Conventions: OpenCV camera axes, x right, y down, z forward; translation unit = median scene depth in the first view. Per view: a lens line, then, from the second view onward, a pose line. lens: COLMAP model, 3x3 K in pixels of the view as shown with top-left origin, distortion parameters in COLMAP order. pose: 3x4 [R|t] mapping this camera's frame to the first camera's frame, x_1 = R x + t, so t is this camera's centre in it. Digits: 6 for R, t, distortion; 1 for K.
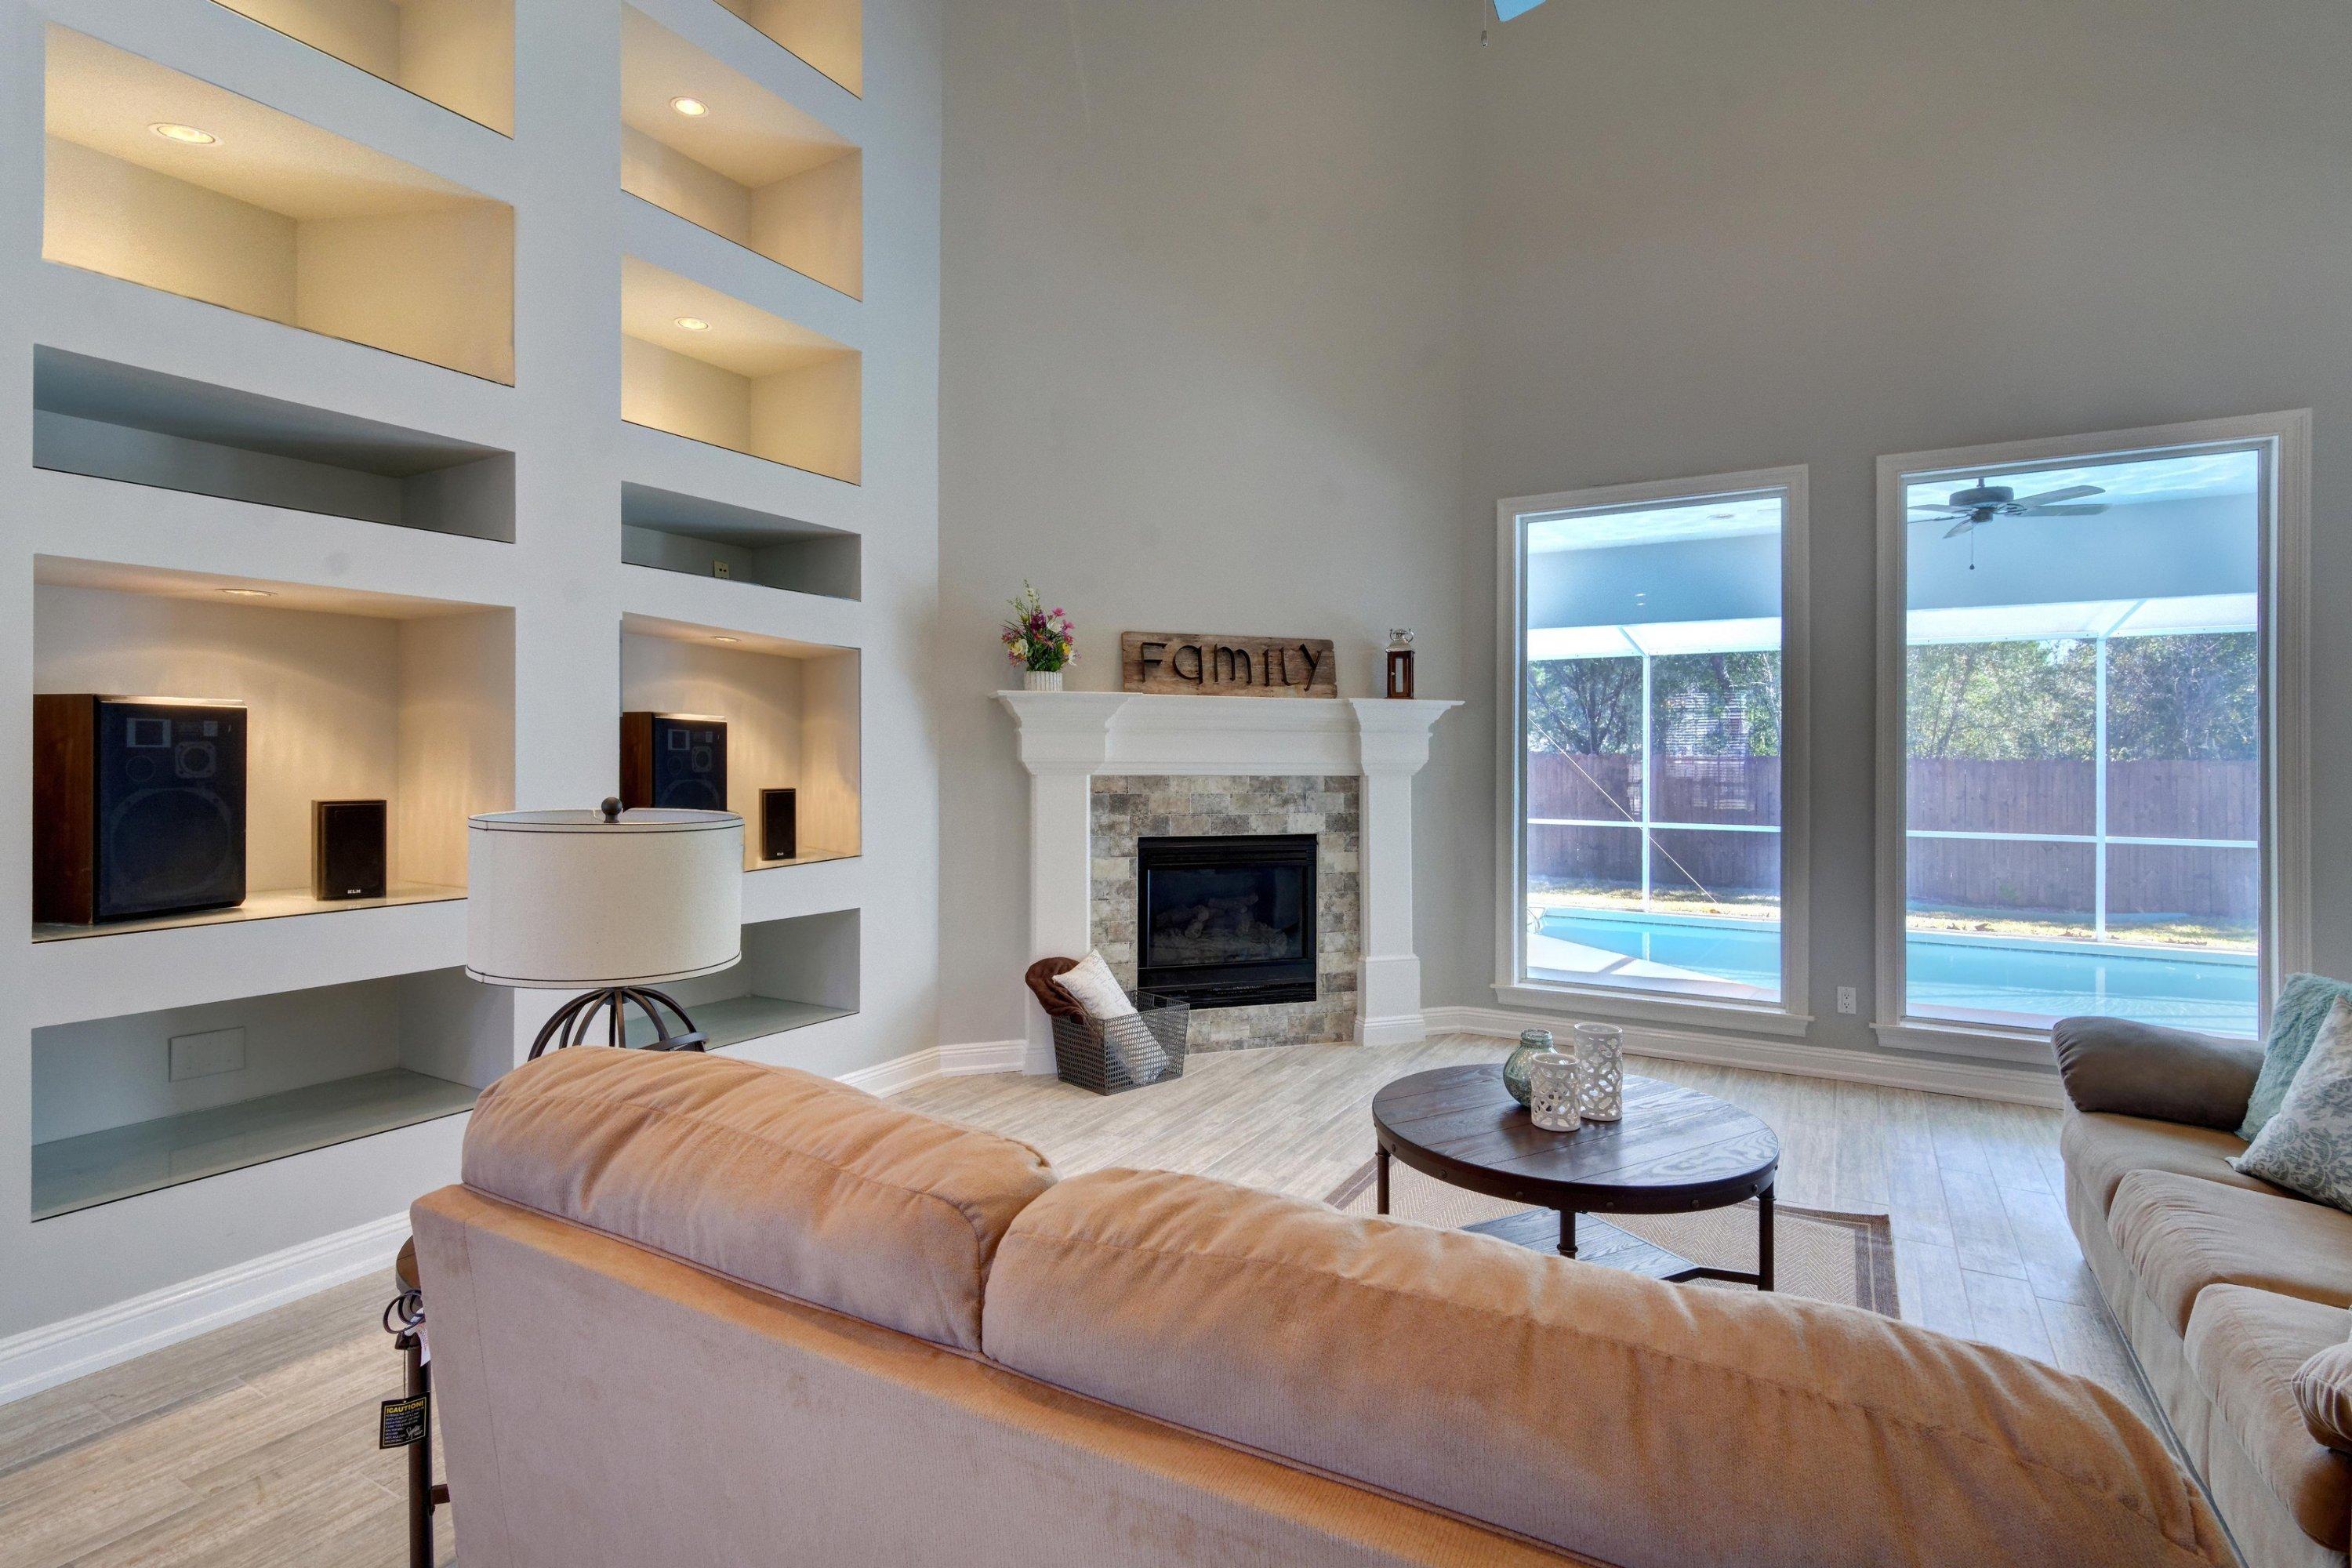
lens RADIAL K [[1135.2, 0, 1181.0], [0, 1135.2, 757.5], [0, 0, 1]] dist [0.001068, -0.000106]
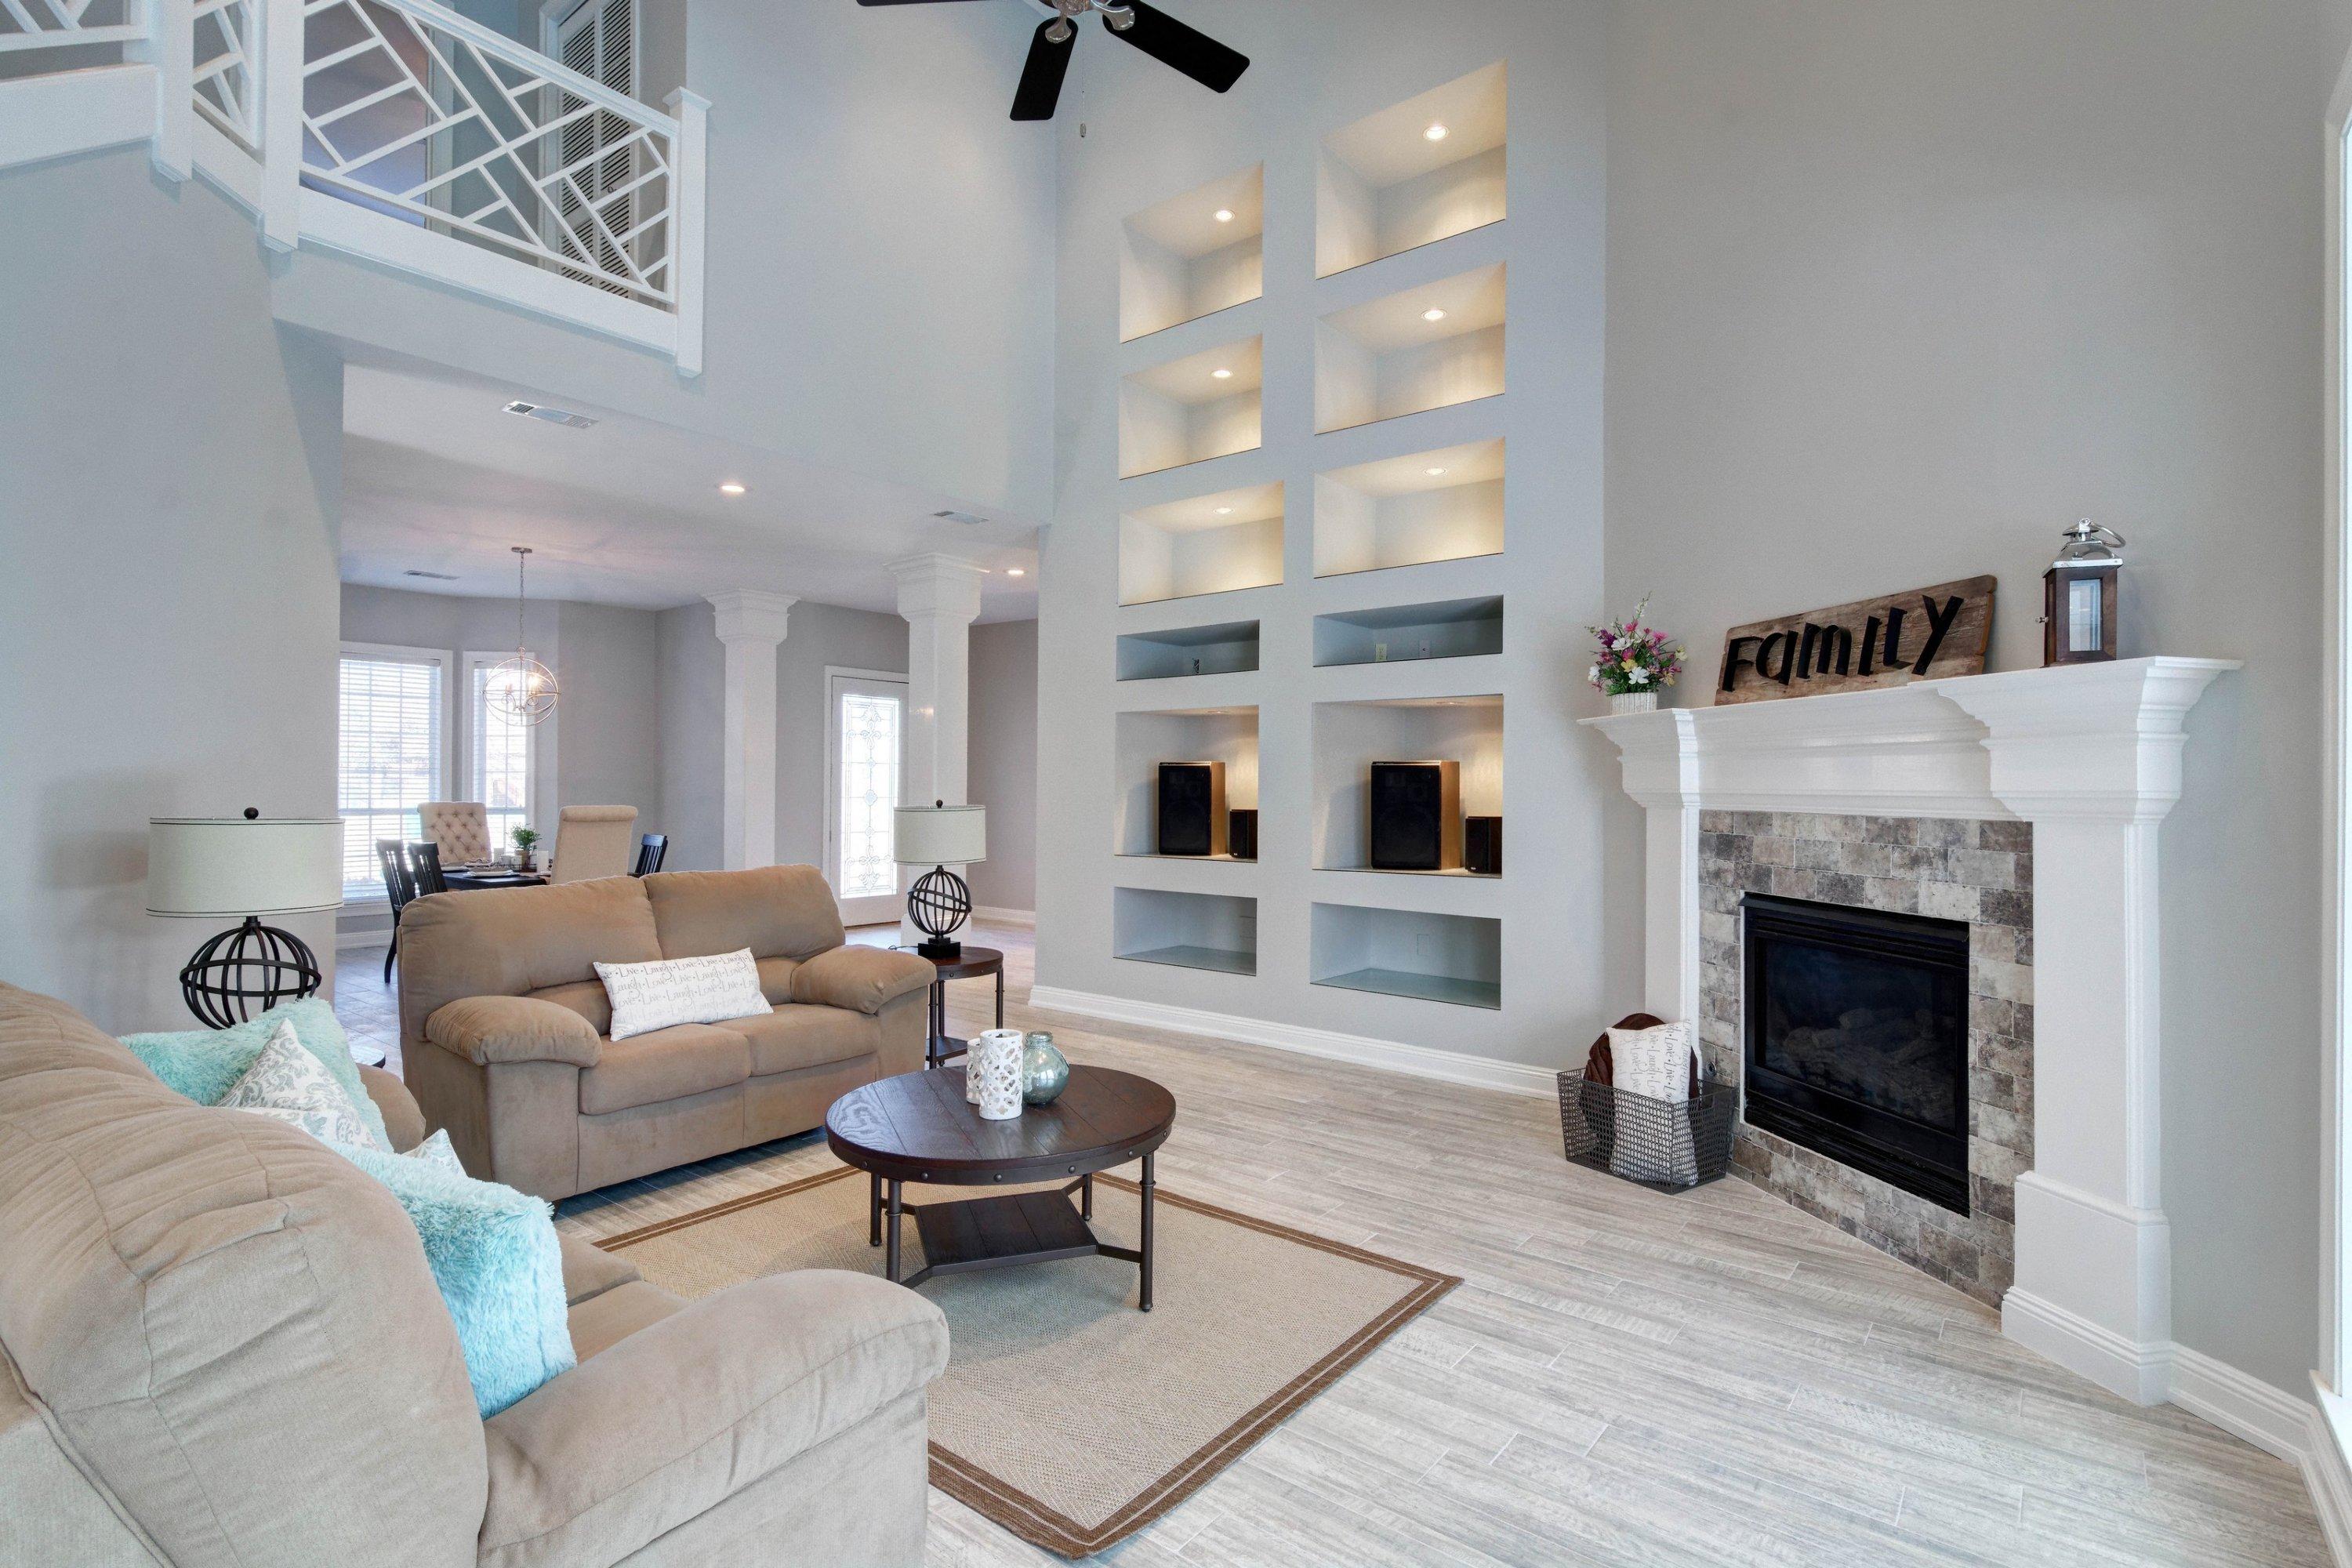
lens RADIAL K [[1119.9, 0, 1181.4], [0, 1119.9, 791.5], [0, 0, 1]] dist [0.001693, -0.000678]
pose [[-0.140630, -0.002261, -0.990060, 0.753962], [-0.007409, 0.999972, -0.001231, 0.005907], [0.990034, 0.007162, -0.140643, 0.714578]]
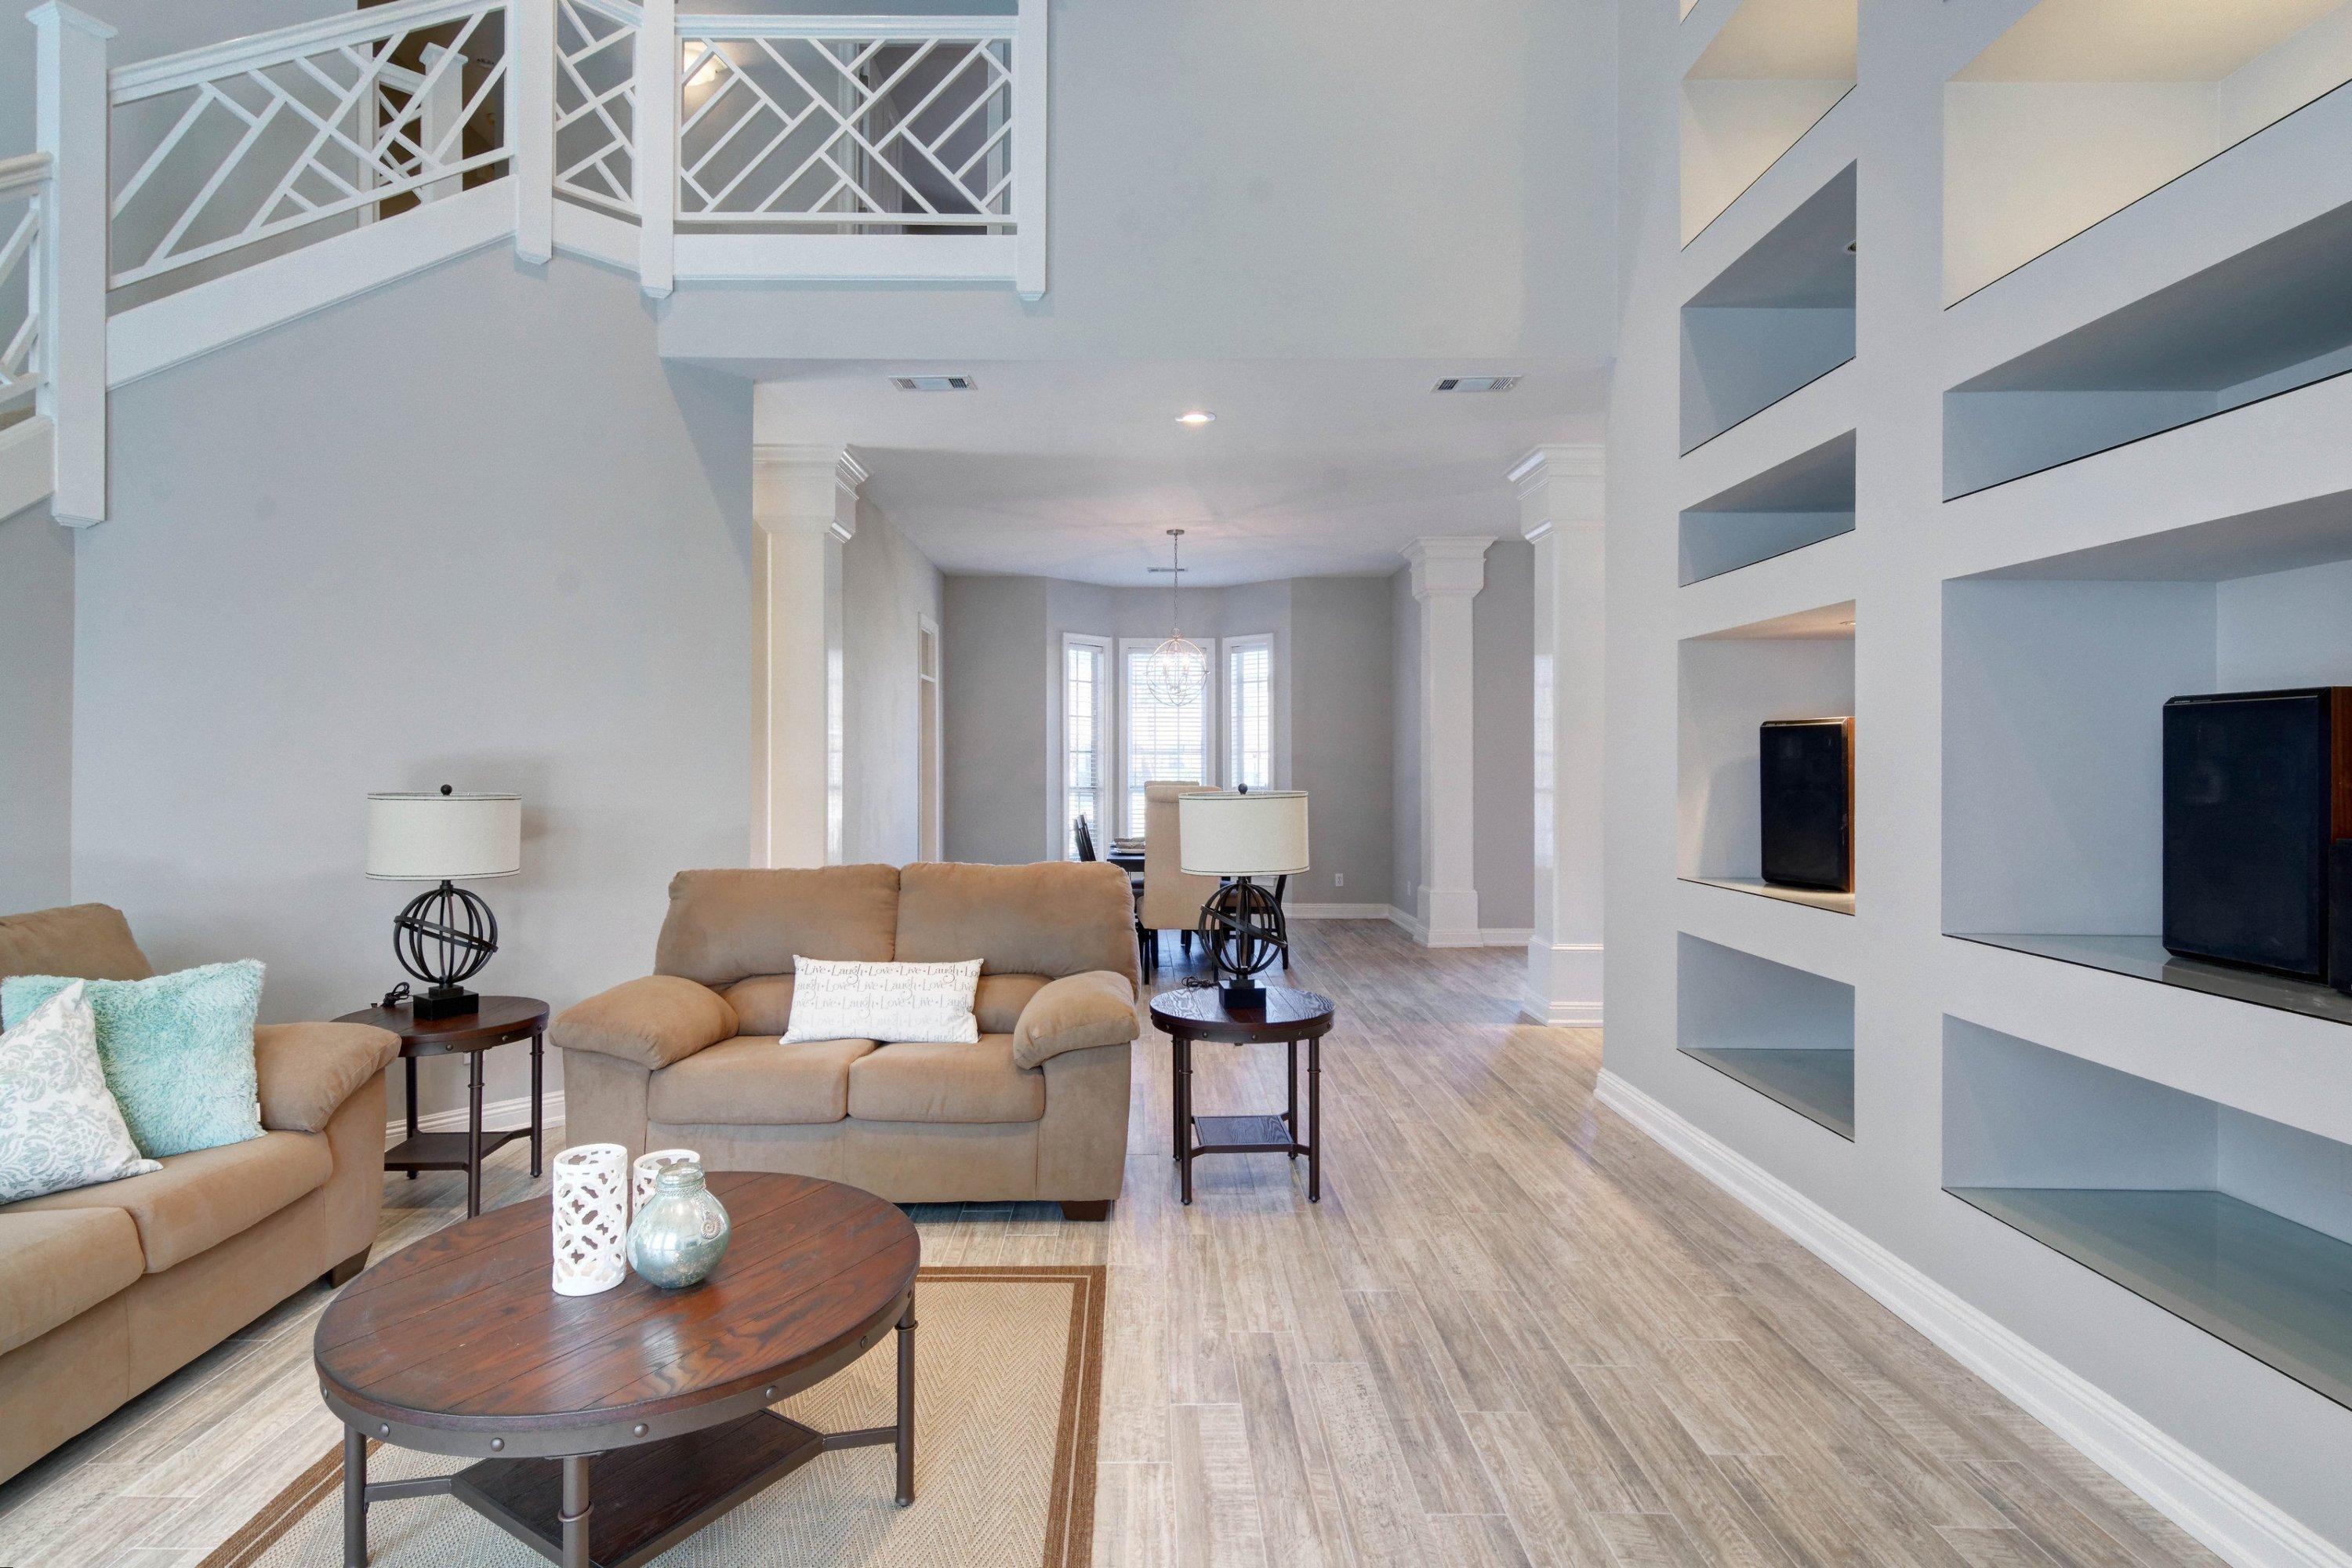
lens RADIAL K [[1168.7, 0, 1133.5], [0, 1168.7, 759.6], [0, 0, 1]] dist [0.013893, -0.008287]
pose [[-0.865912, -0.008294, -0.500128, 0.239274], [-0.007341, 0.999966, -0.003872, 0.001999], [0.500143, 0.000318, -0.865943, 0.961192]]
